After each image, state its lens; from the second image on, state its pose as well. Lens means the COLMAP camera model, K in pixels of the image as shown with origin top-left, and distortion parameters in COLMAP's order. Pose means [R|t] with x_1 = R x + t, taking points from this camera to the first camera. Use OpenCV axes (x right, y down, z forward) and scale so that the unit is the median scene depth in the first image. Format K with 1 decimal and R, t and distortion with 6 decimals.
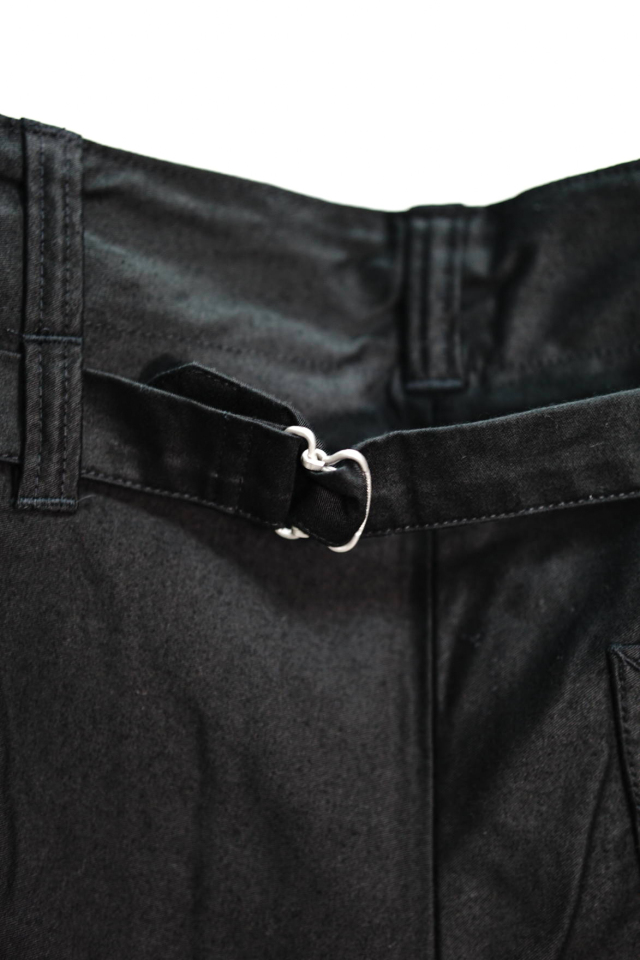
lens RADIAL K [[2318.3, 0, 320.0], [0, 2318.3, 480.0], [0, 0, 1]] dist [0.616625, 10.900463]
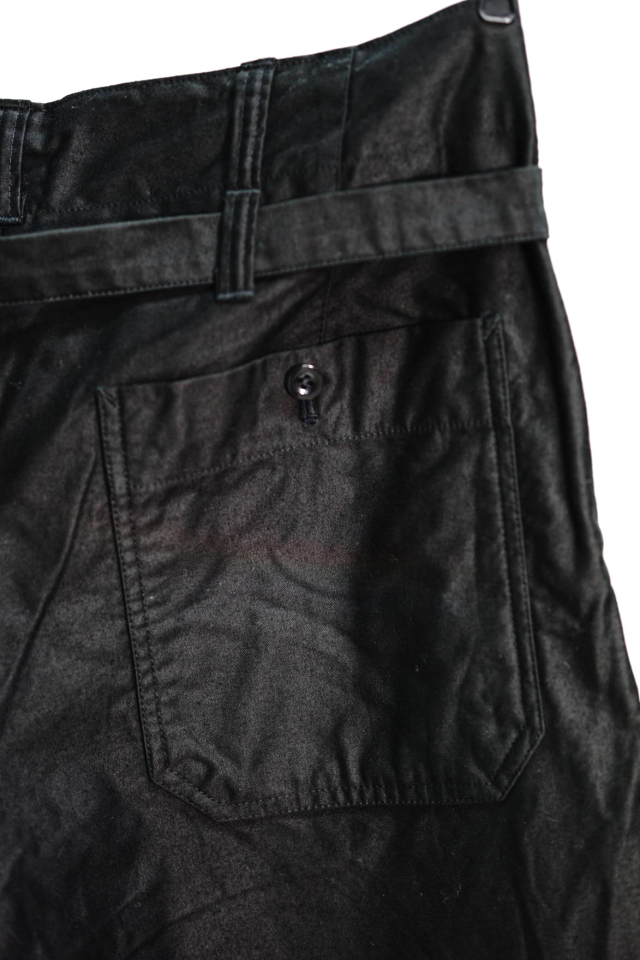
lens RADIAL K [[2318.3, 0, 320.0], [0, 2318.3, 480.0], [0, 0, 1]] dist [0.616625, 10.900463]
pose [[0.999015, 0.041514, -0.015694, 0.294958], [-0.041942, 0.998726, -0.028044, 0.167344], [0.014509, 0.028675, 0.999483, -0.556909]]
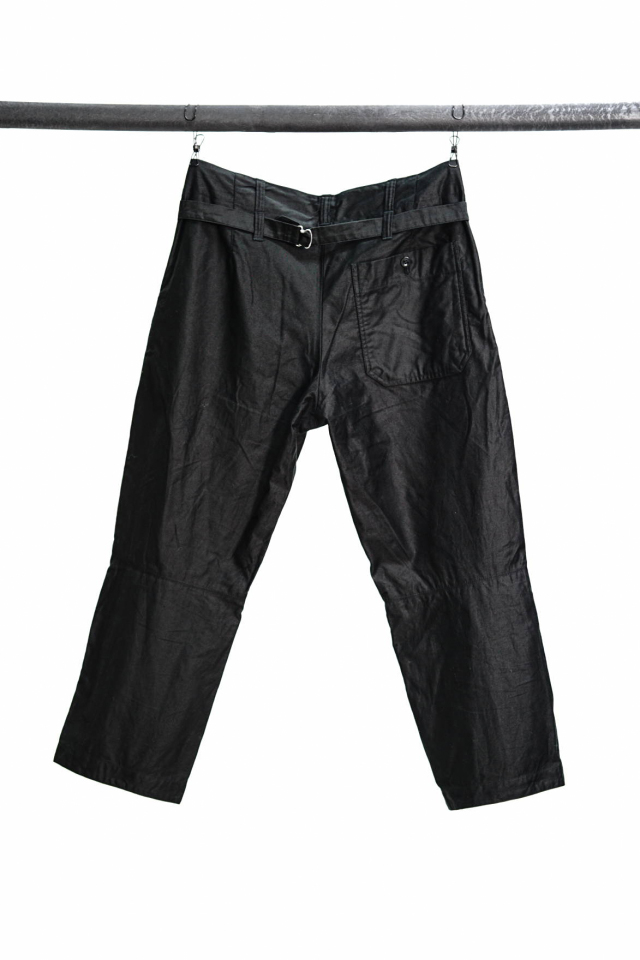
lens RADIAL K [[2318.3, 0, 320.0], [0, 2318.3, 480.0], [0, 0, 1]] dist [0.616625, 10.900463]
pose [[0.998980, 0.013450, -0.043103, 0.302550], [-0.019086, 0.990914, -0.133136, 1.388609], [0.040920, 0.133822, 0.990160, -4.751336]]
